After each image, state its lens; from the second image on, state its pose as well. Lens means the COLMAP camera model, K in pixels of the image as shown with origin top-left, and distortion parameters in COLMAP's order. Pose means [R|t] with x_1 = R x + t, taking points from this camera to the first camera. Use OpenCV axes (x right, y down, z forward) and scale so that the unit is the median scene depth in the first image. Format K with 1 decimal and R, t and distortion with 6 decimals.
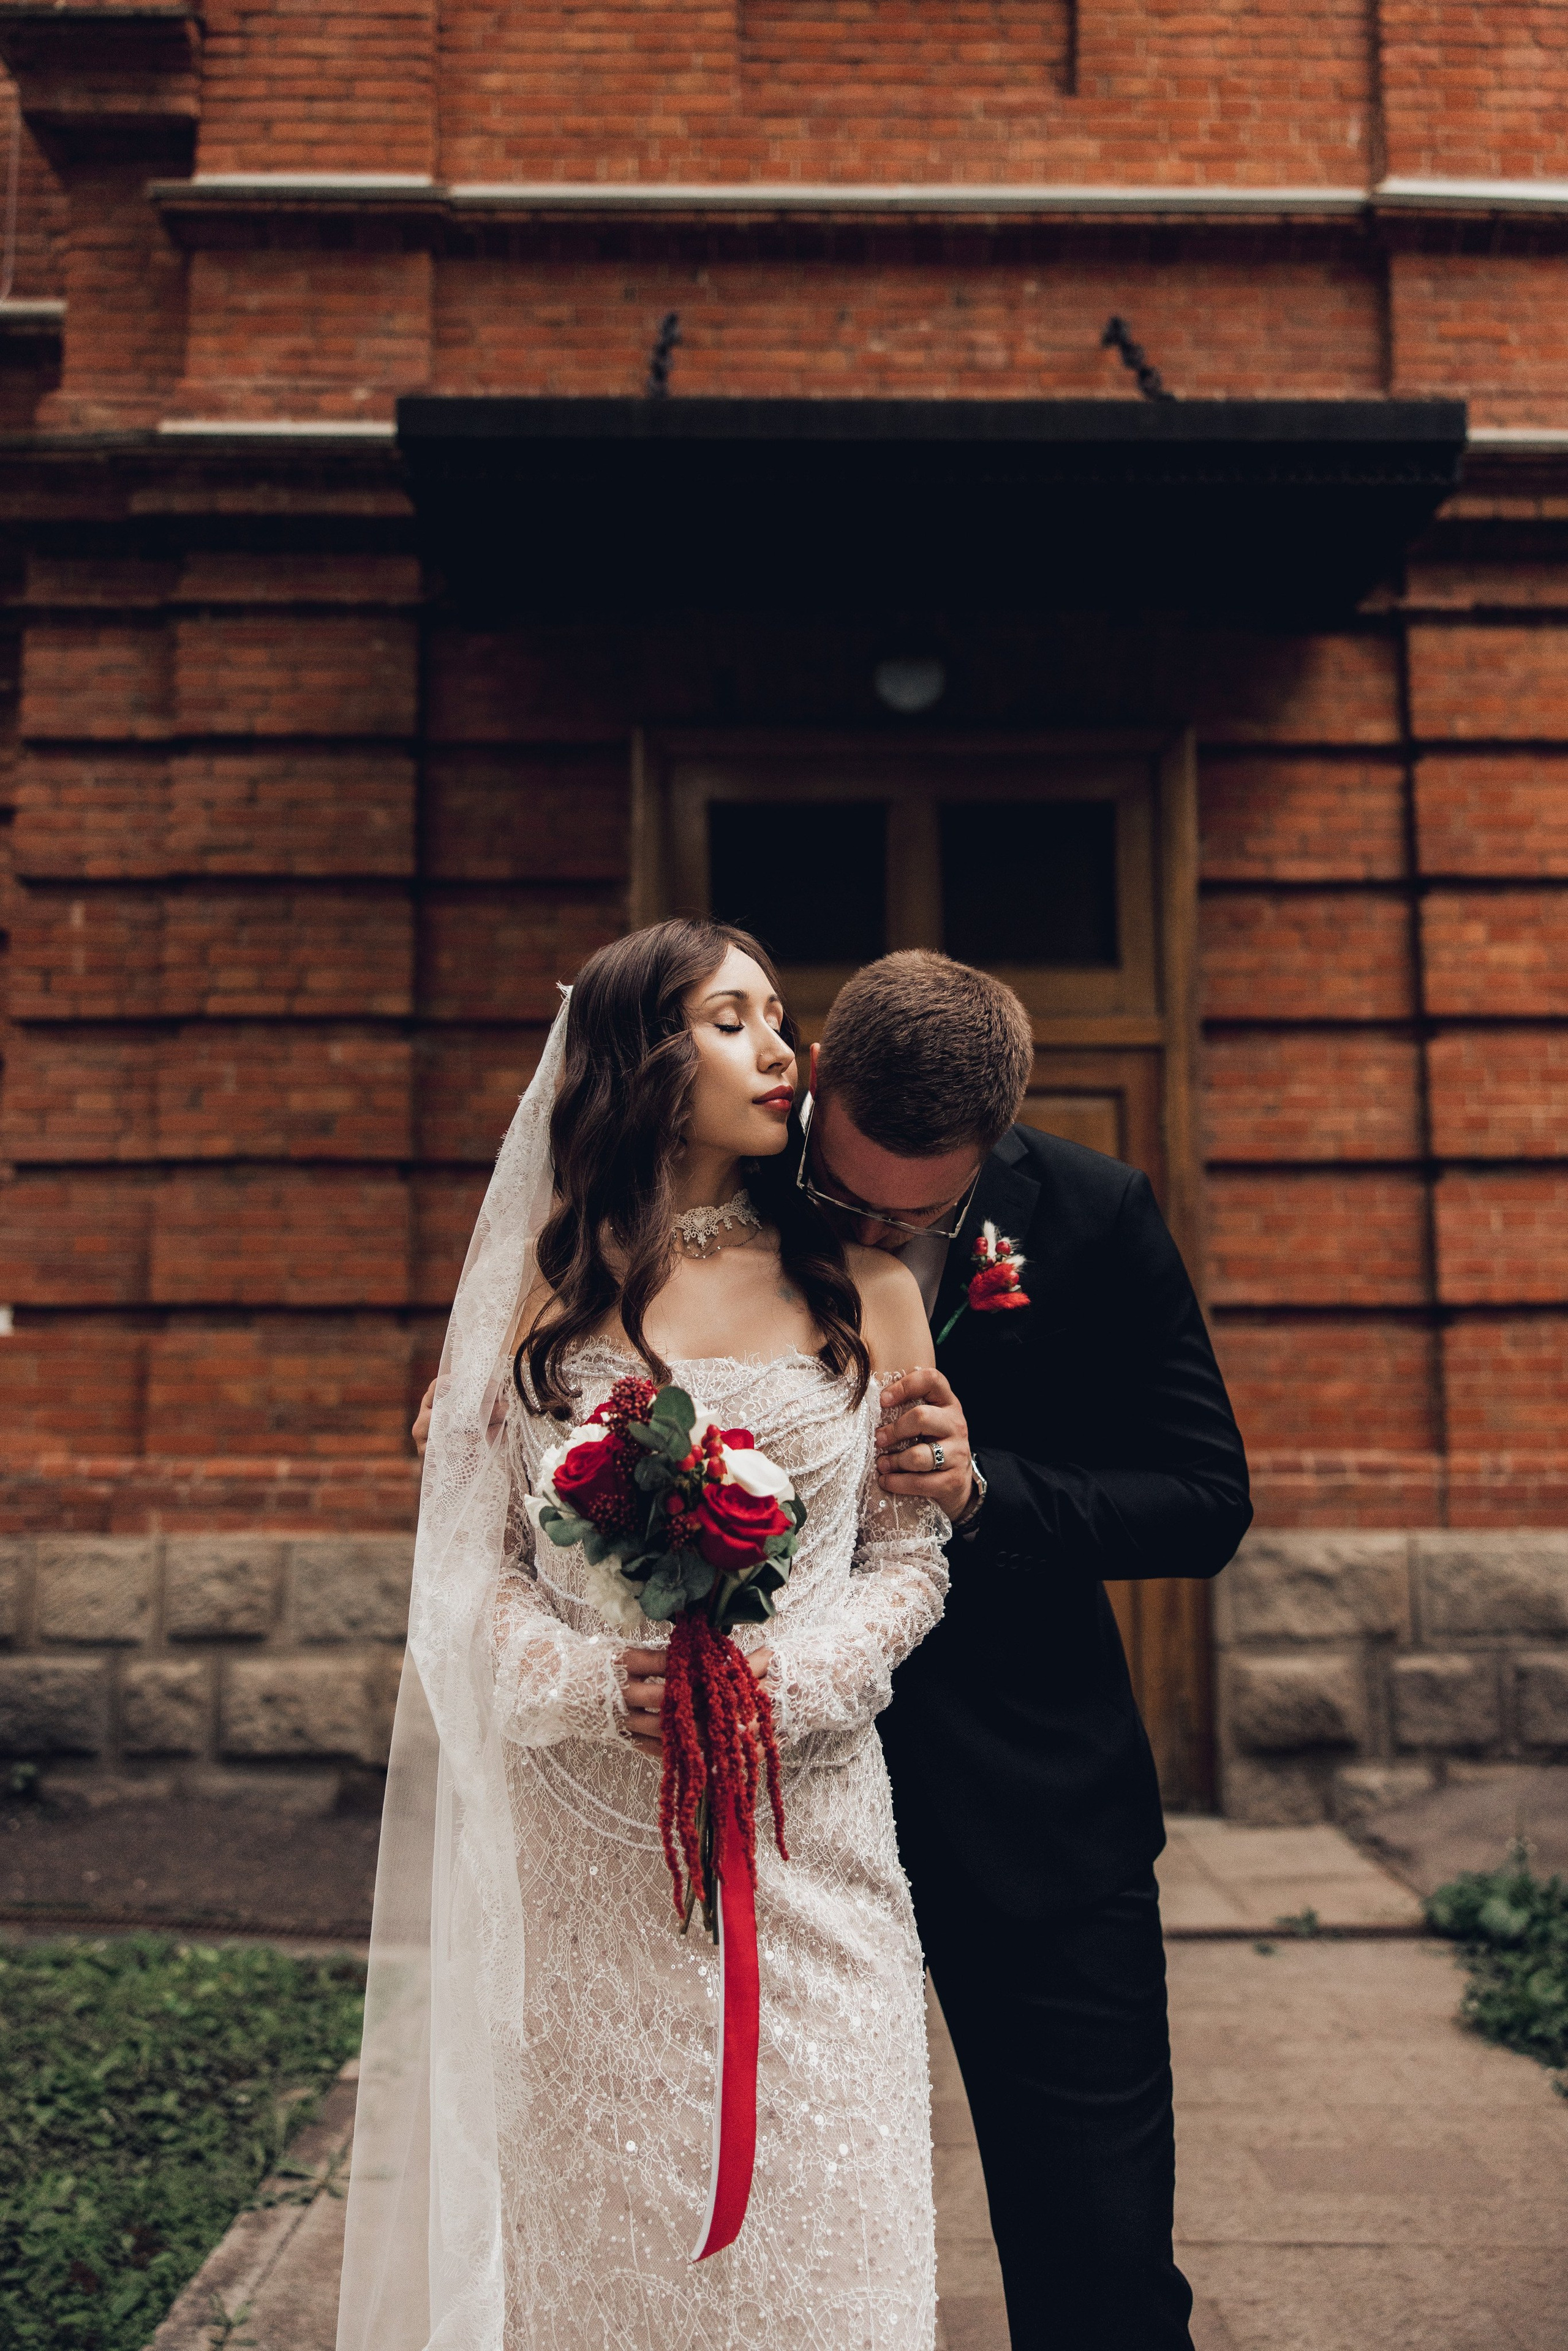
lens RADIAL K [[1872.0, 0, 784.0], [0, 1872.0, 1175.5], [0, 0, 1]] dist [0.000964, 0.002309]
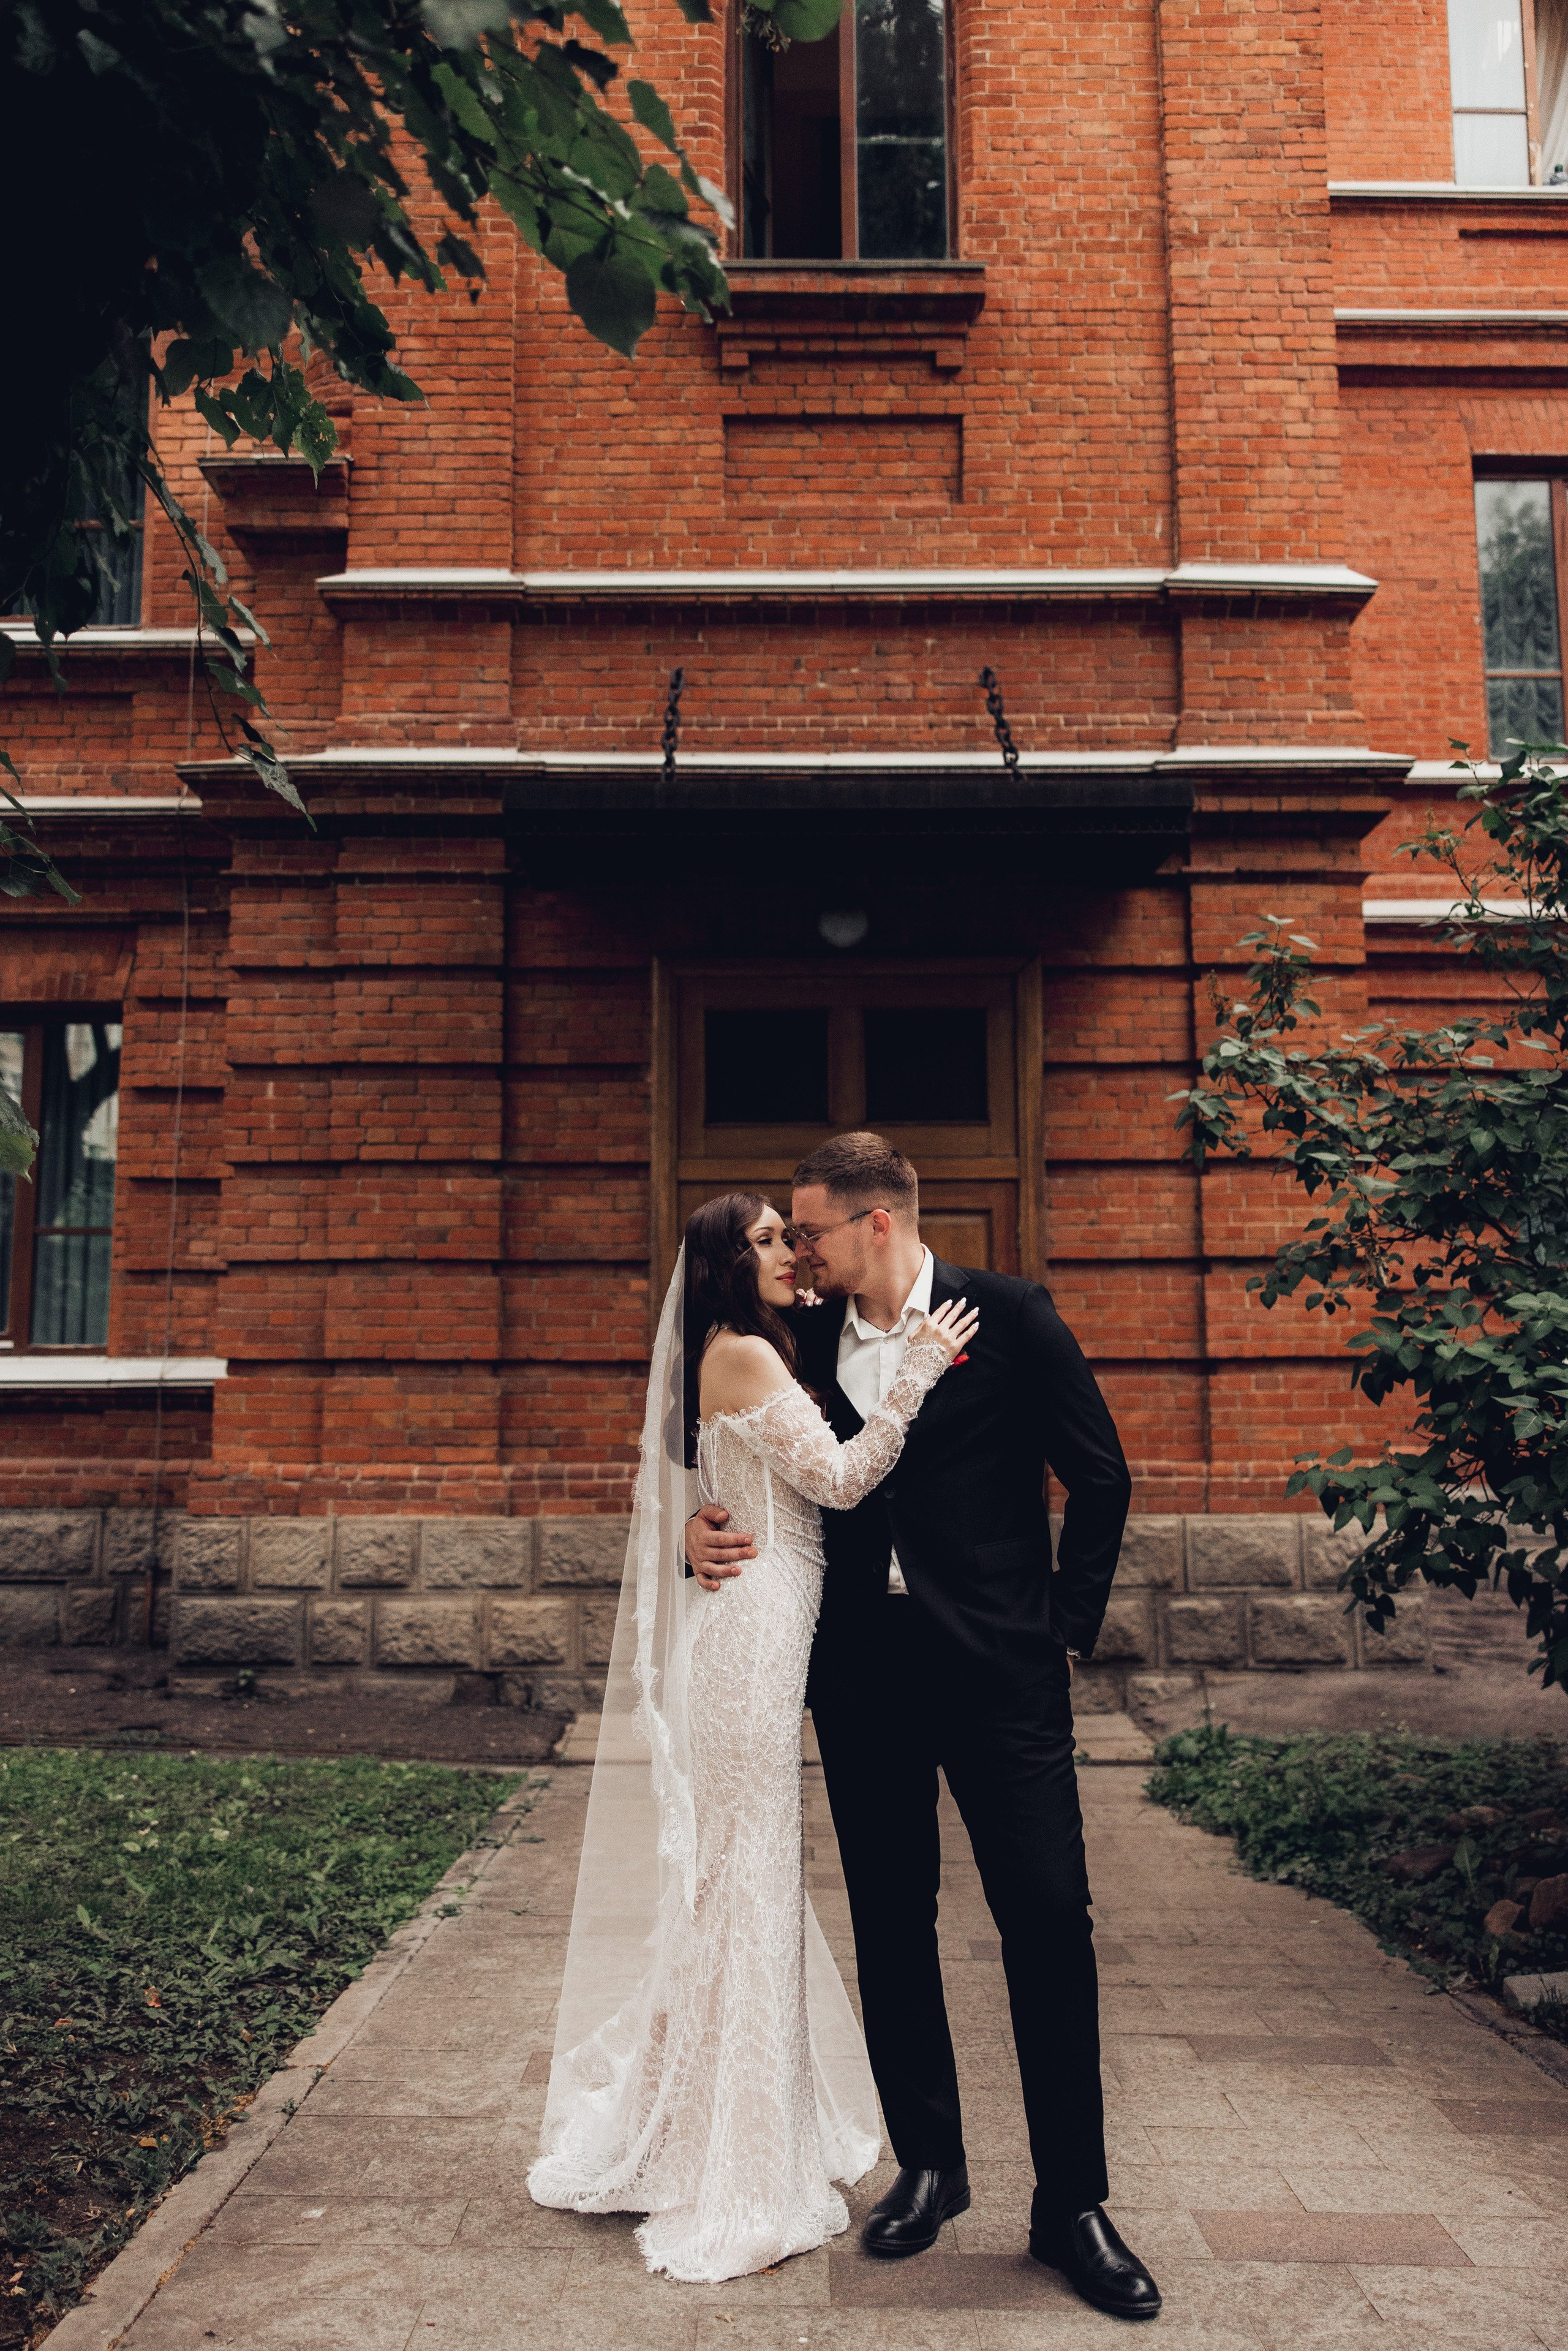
lens RADIAL K [[1824.4, 0, 757.1], [0, 1824.4, 1168.5], [0, 0, 1]] dist [-0.000707, -0.000595]
pose [[0.999920, -0.001508, -0.012558, 0.018315], [0.001385, 0.999952, -0.009743, -0.063679], [0.012572, 0.009725, 0.999874, -0.411774]]
